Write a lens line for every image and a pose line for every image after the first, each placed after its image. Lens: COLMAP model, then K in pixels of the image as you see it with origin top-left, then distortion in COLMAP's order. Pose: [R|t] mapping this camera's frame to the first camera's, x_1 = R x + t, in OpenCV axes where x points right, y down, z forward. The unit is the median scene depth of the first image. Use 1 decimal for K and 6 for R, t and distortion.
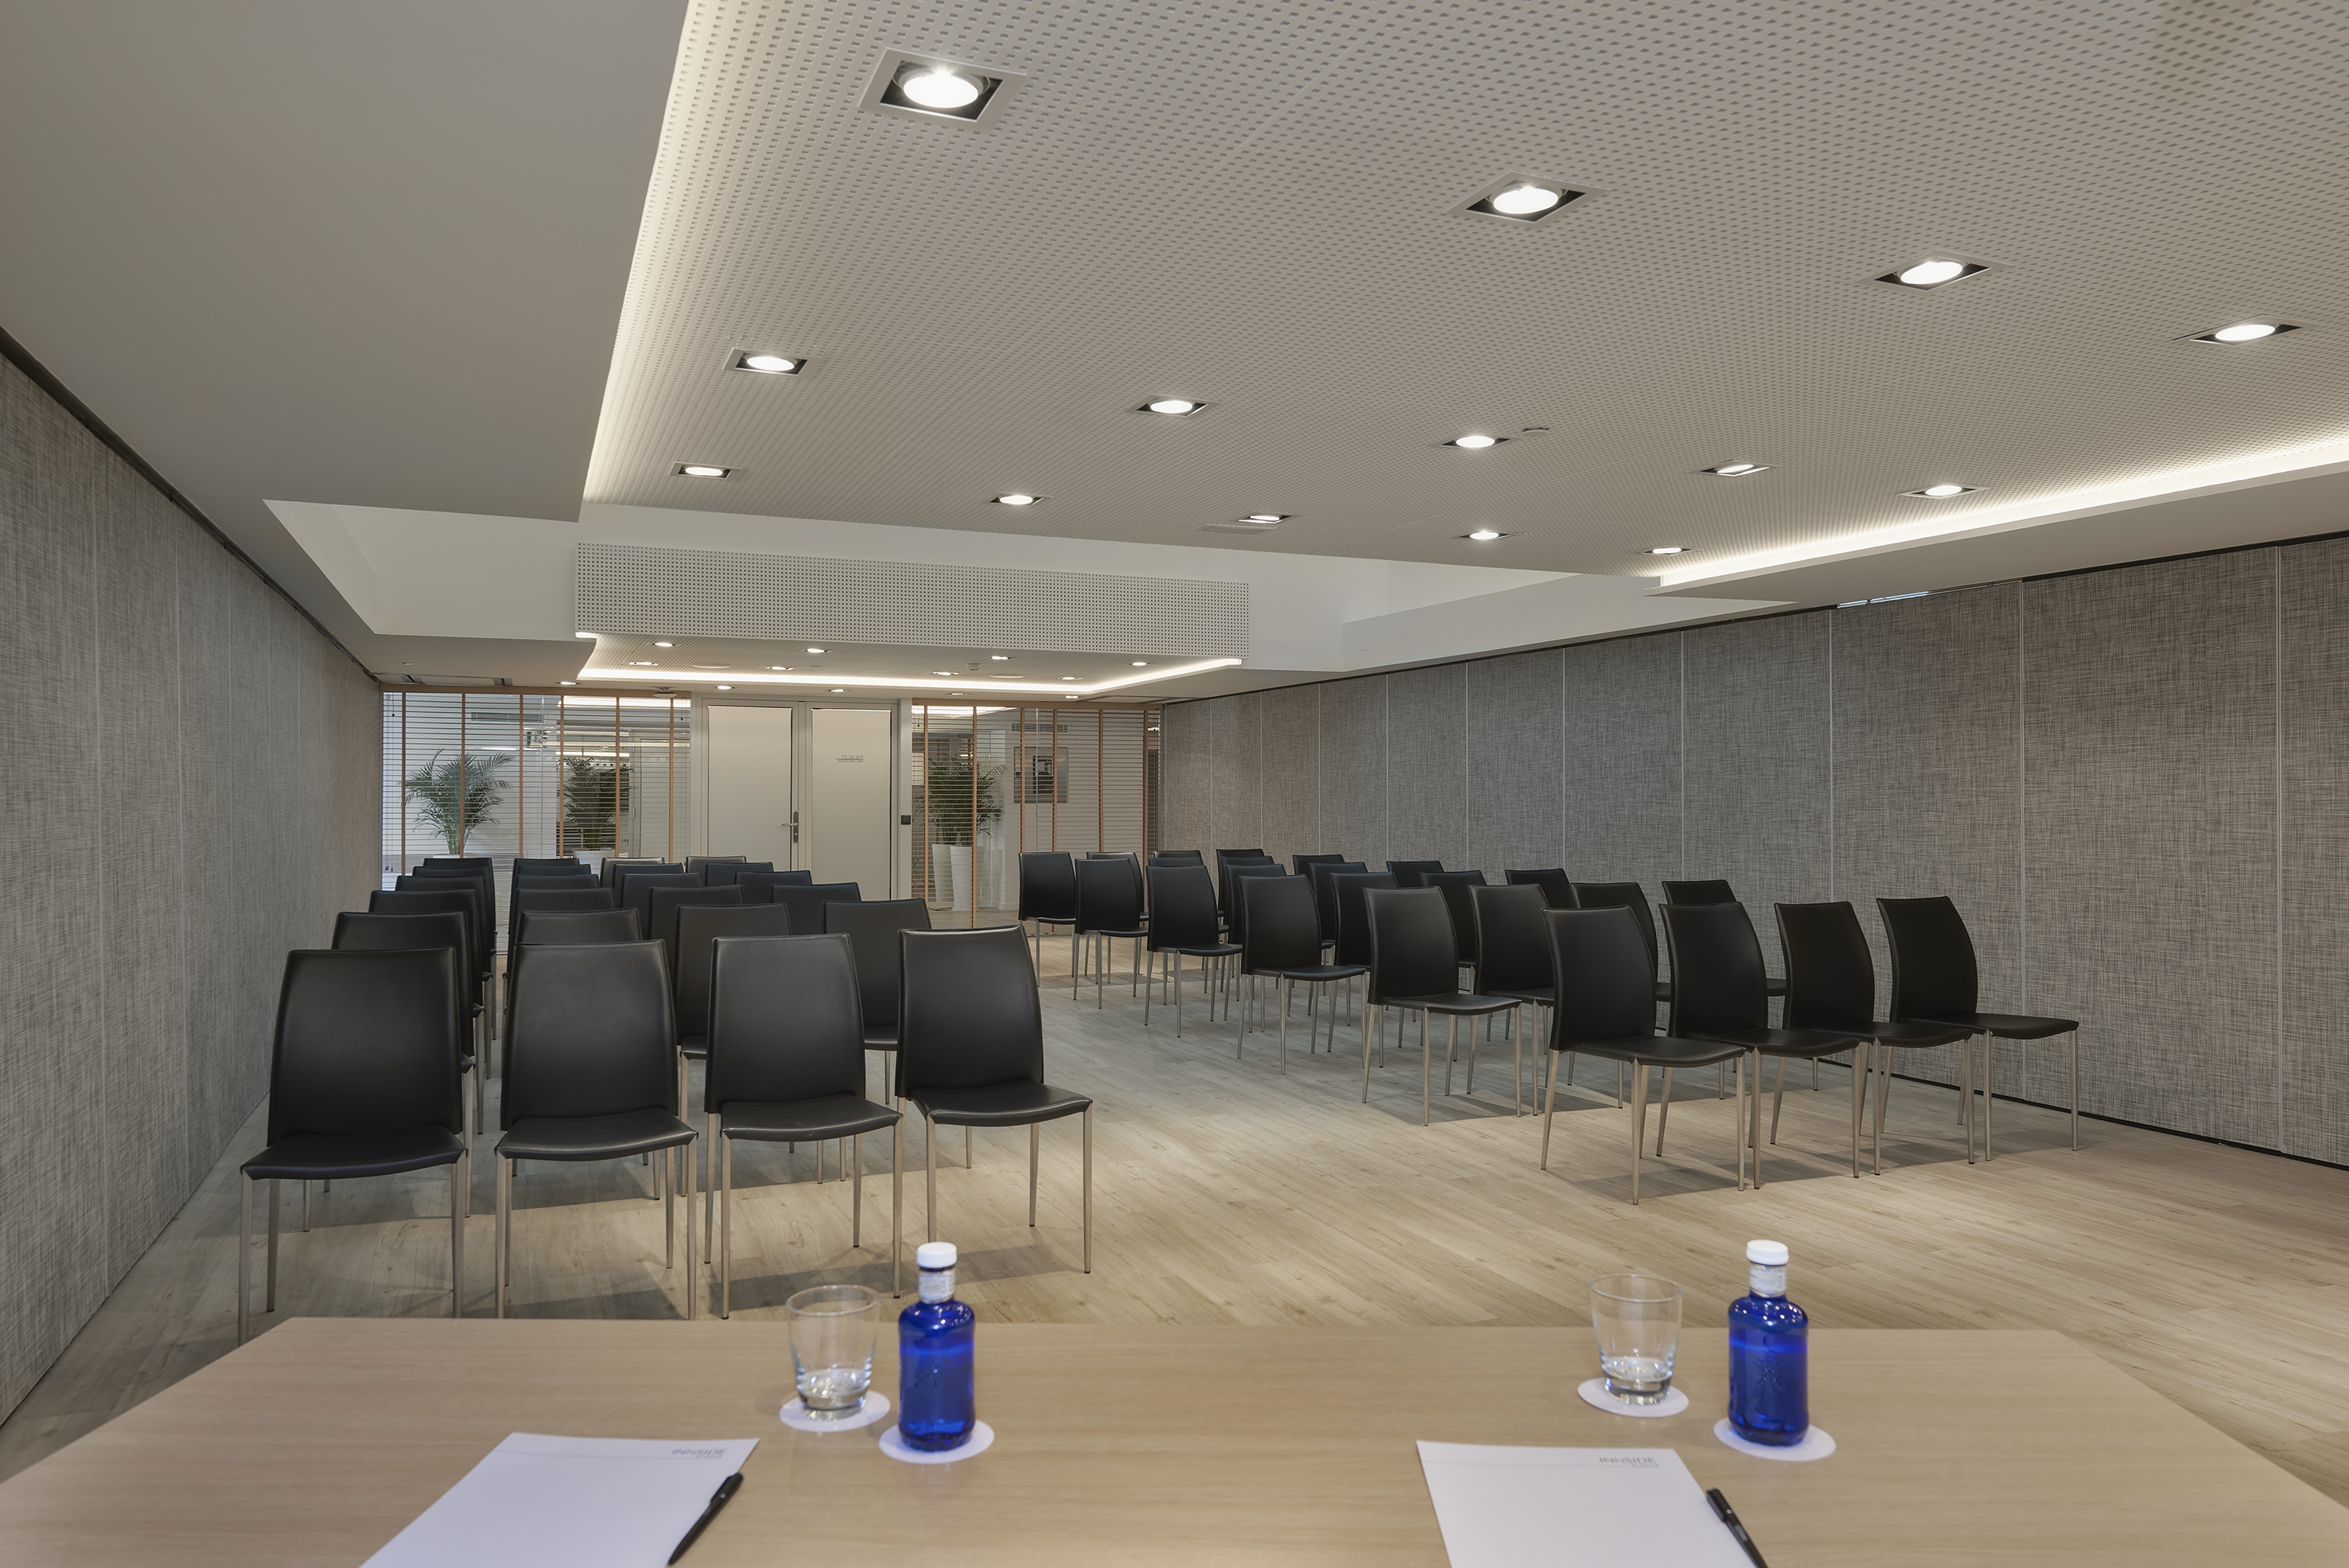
lens RADIAL K [[1777.7, 0, 1174.5], [0, 1777.7, 784.0], [0, 0, 1]] dist [0.002340, 0.004124]
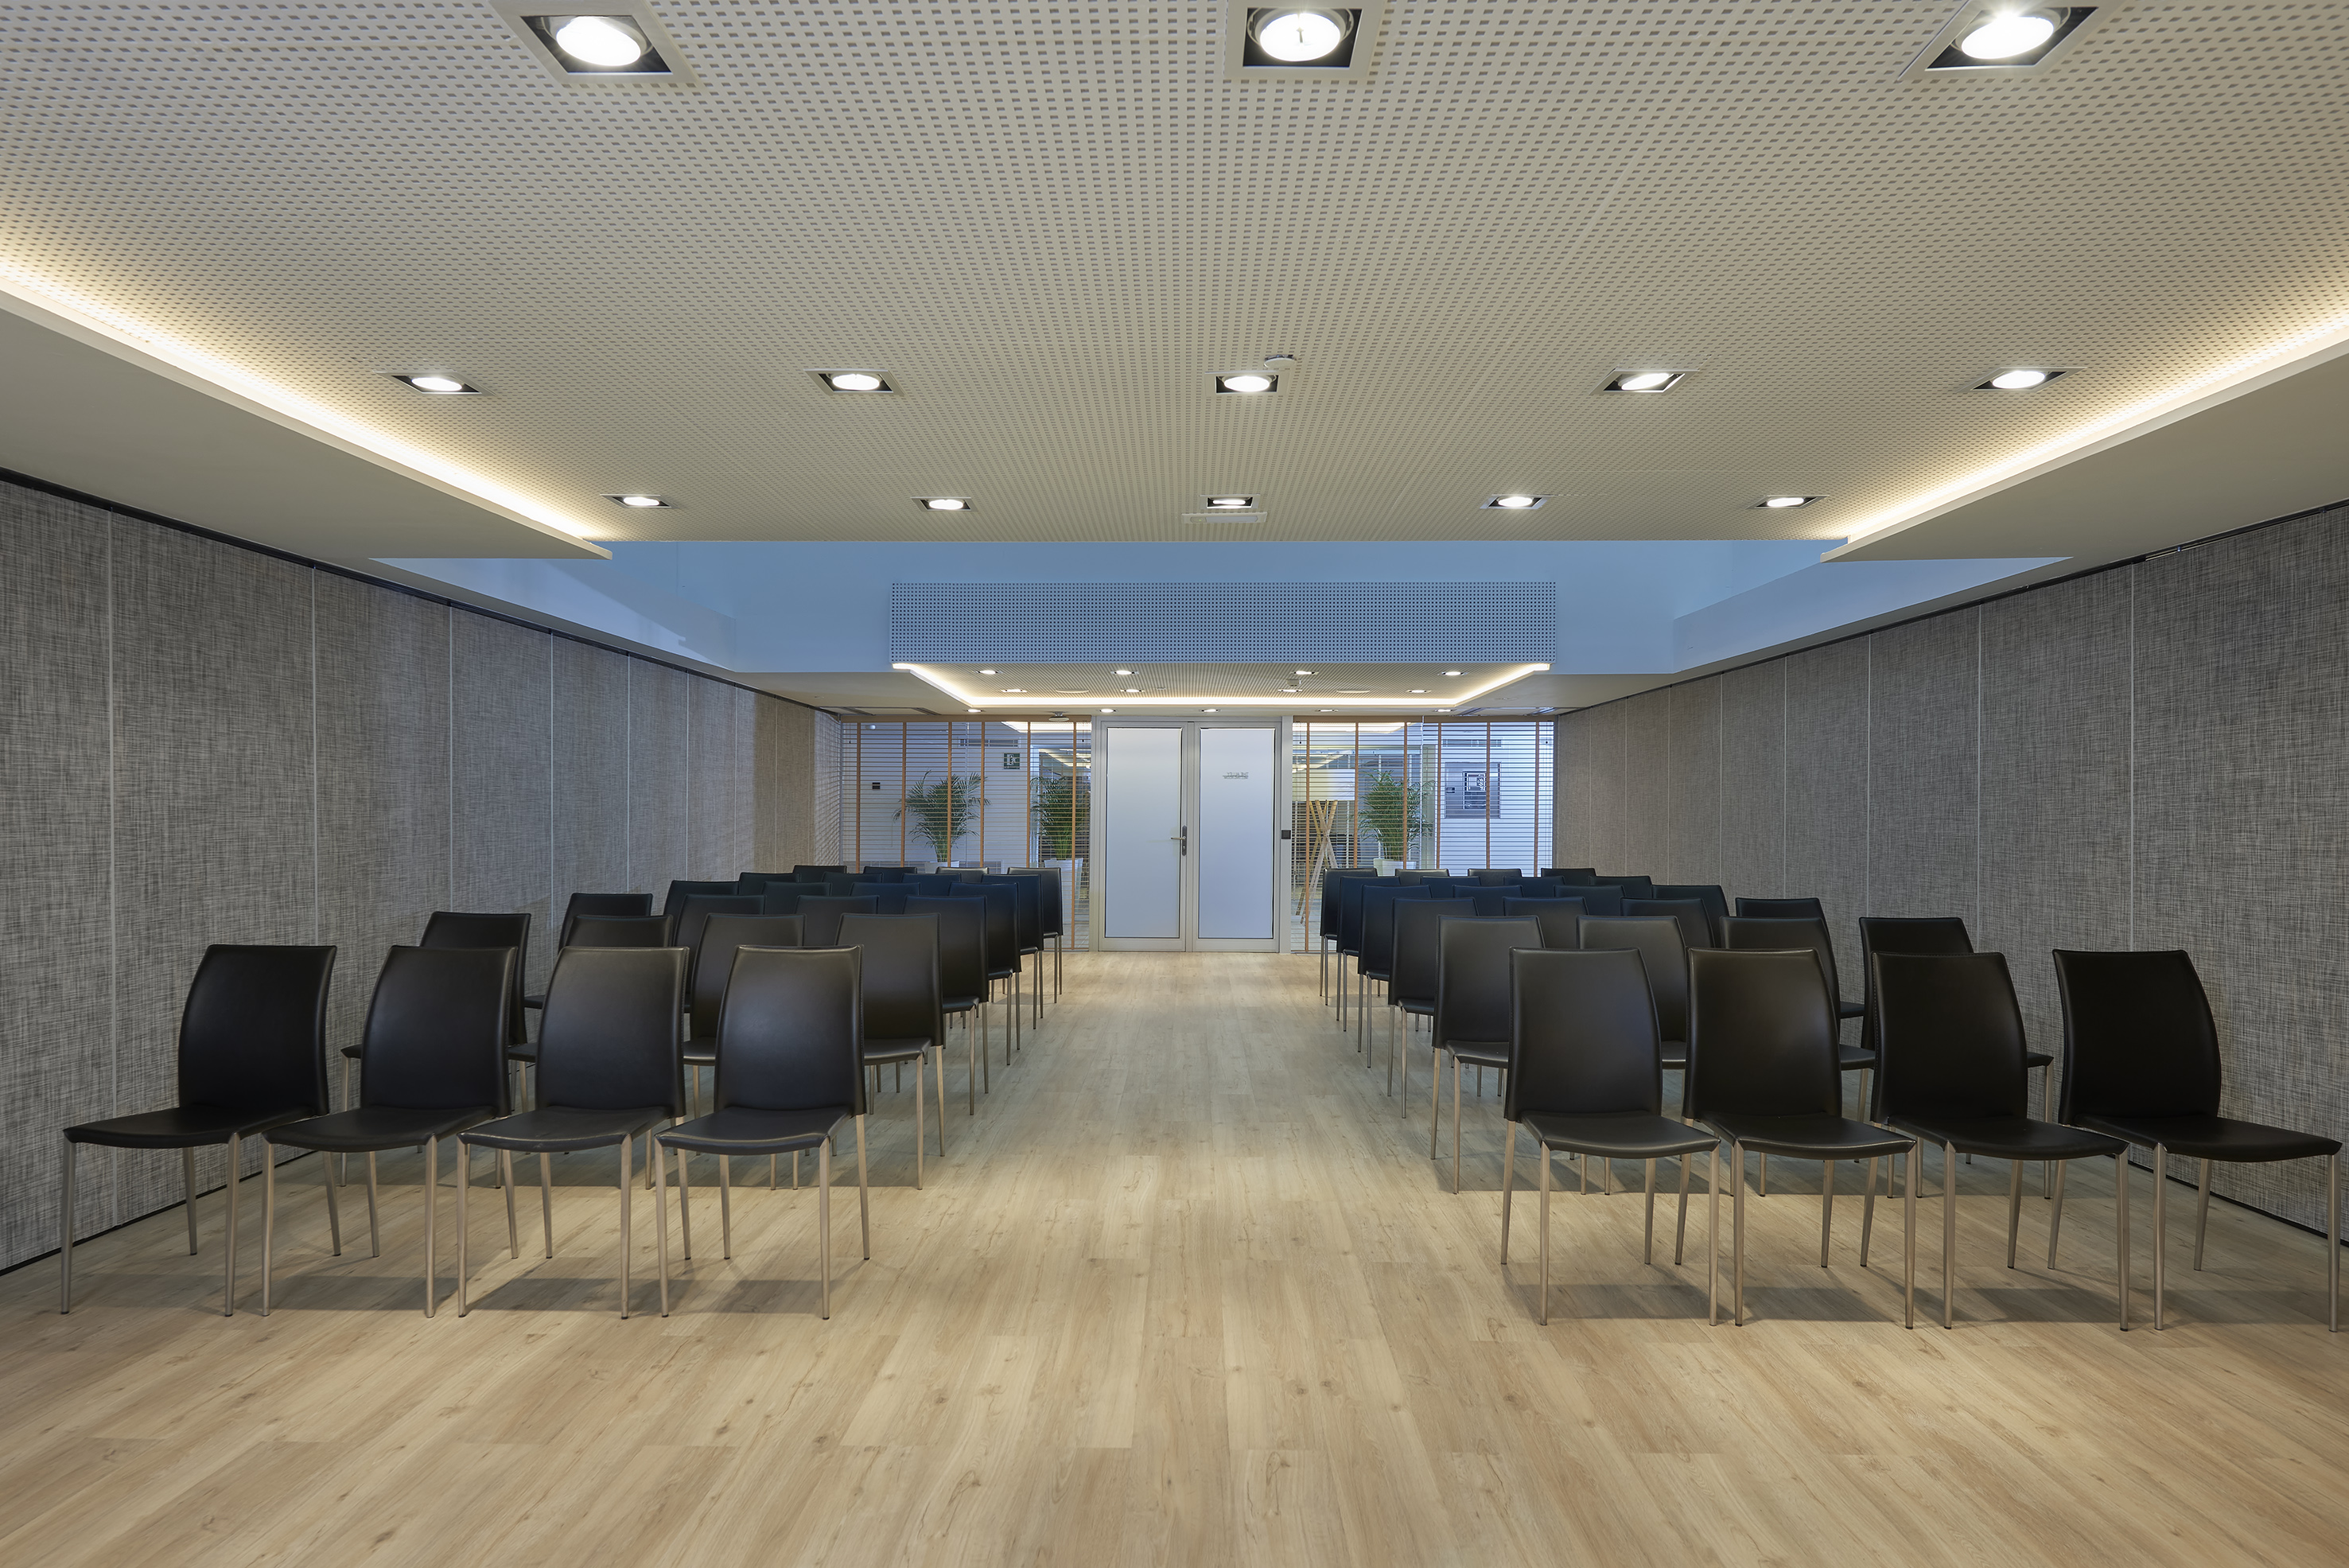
lens RADIAL K [[1616.5, 0, 1173.2], [0, 1616.5, 814.6], [0, 0, 1]] dist [-0.005063, -0.001016]
pose [[0.892755, -0.000046, -0.450543, 0.309830], [0.004083, 0.999960, 0.007987, 0.001240], [0.450524, -0.008970, 0.892719, 0.200674]]
